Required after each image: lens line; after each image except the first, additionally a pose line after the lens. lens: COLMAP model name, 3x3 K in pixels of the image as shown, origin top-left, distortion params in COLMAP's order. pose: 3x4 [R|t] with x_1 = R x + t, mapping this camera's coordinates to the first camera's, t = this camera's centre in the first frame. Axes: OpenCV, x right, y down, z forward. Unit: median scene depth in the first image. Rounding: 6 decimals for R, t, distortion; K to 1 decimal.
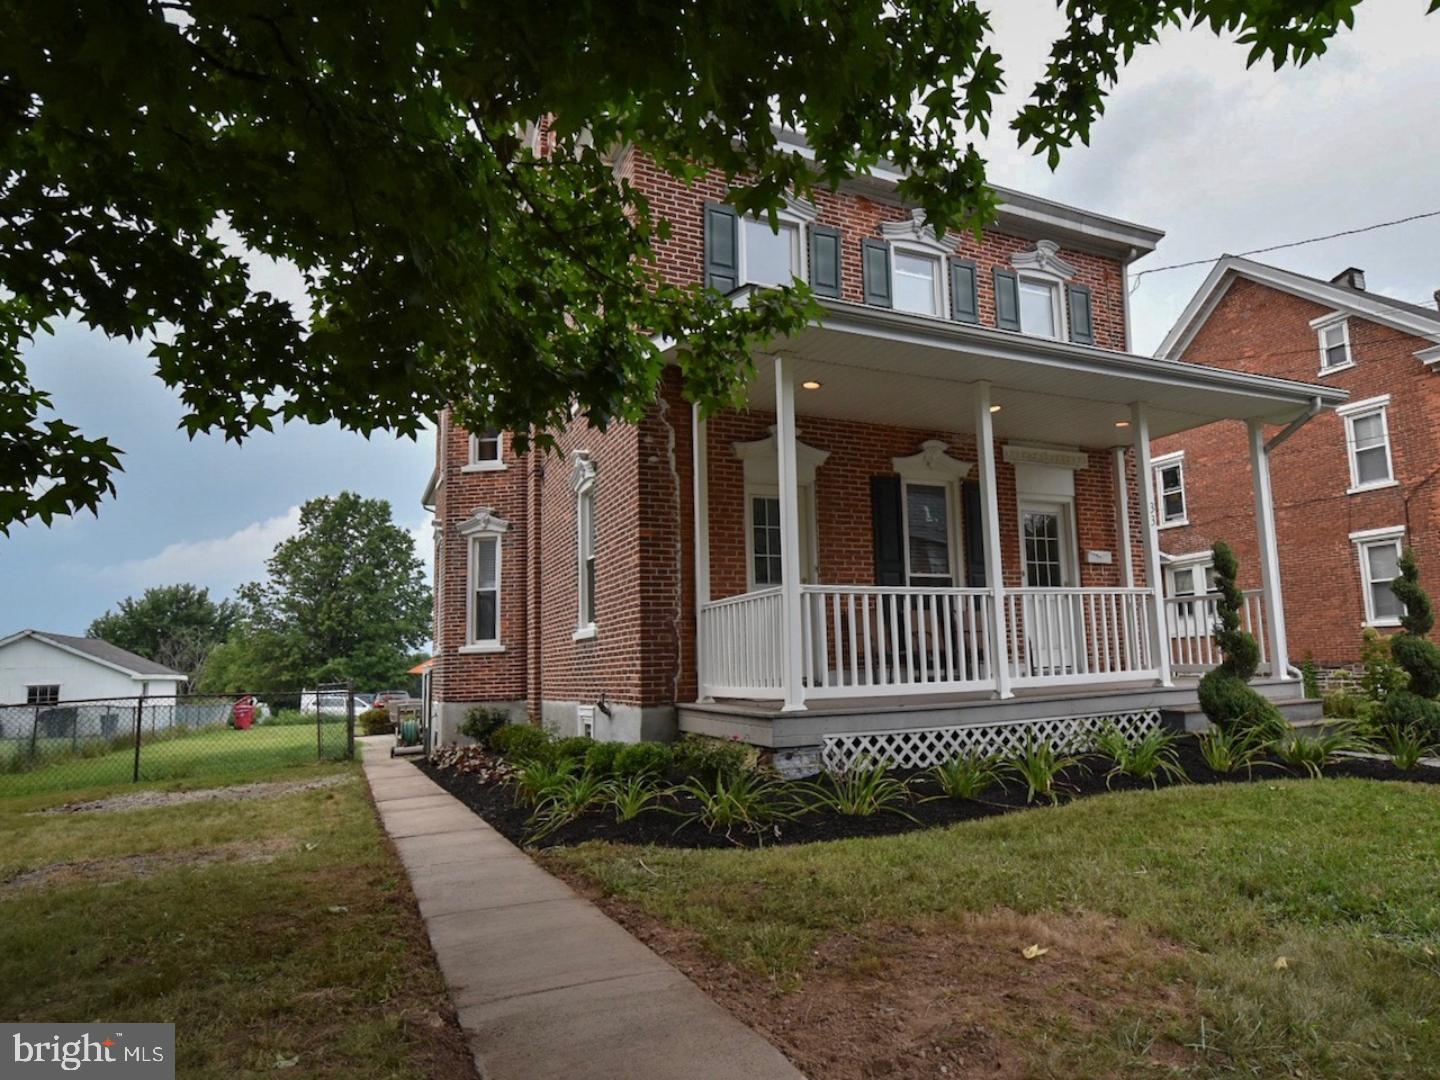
lens RADIAL K [[859.0, 0, 720.0], [0, 859.0, 540.0], [0, 0, 1]] dist [0.014645, 0.000340]
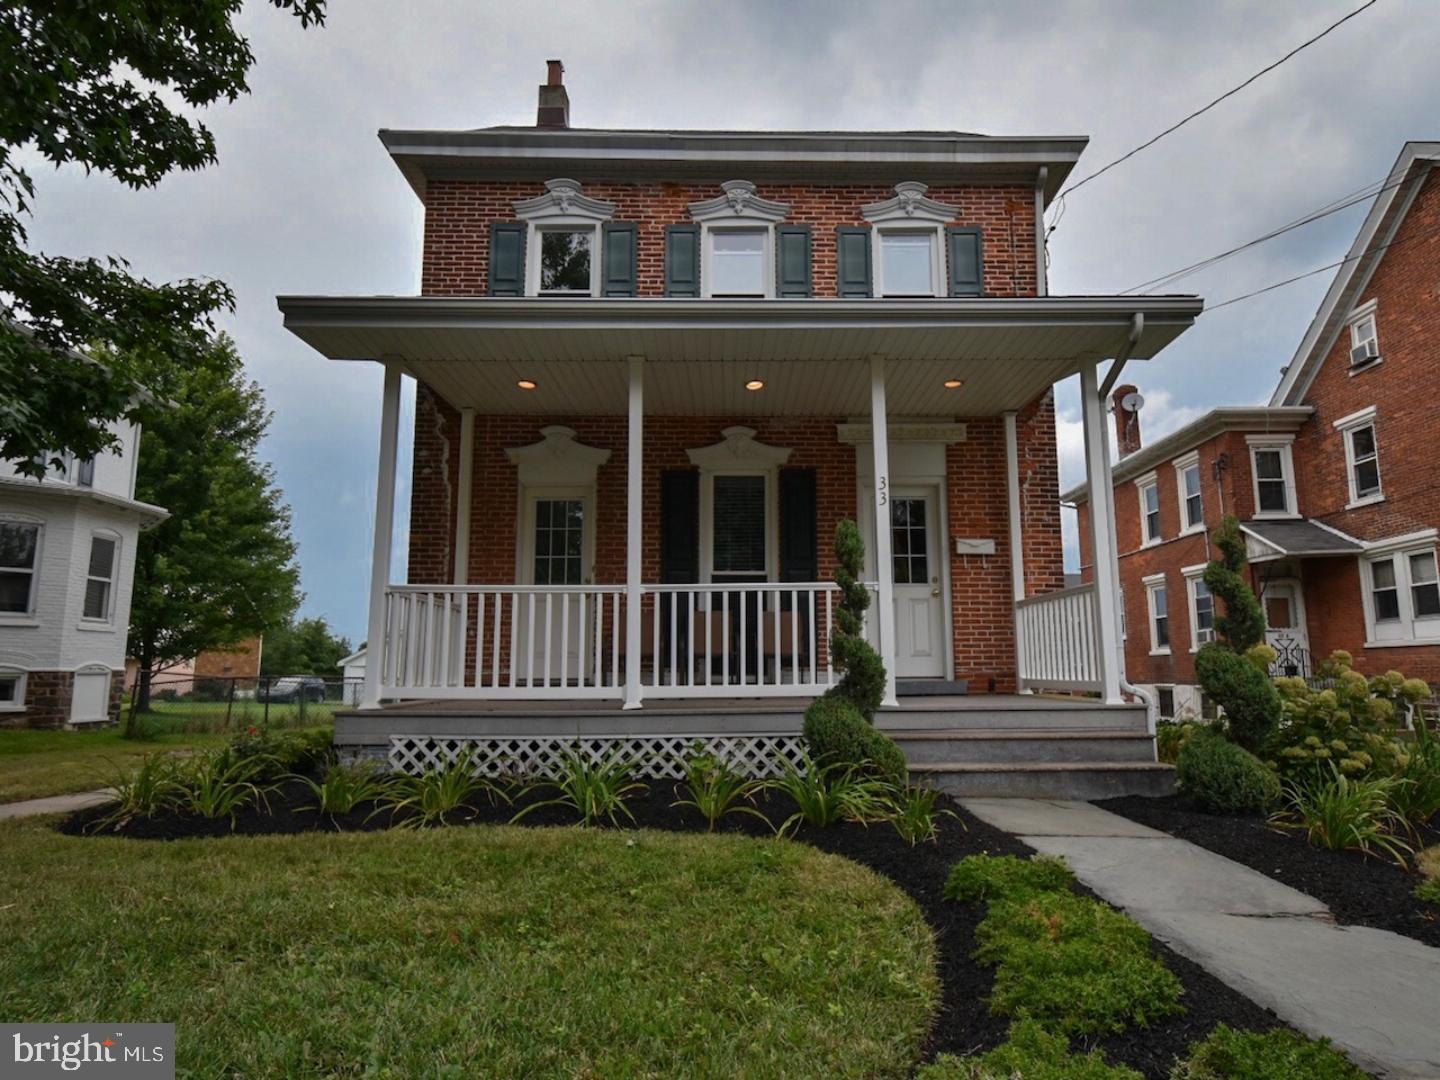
lens RADIAL K [[759.1, 0, 721.3], [0, 759.1, 554.3], [0, 0, 1]] dist [0.000362, 0.000714]
pose [[0.905271, -0.031196, -0.423687, 0.579065], [0.034131, 0.999417, -0.000660, 0.021265], [0.423460, -0.013863, 0.905809, 0.252977]]
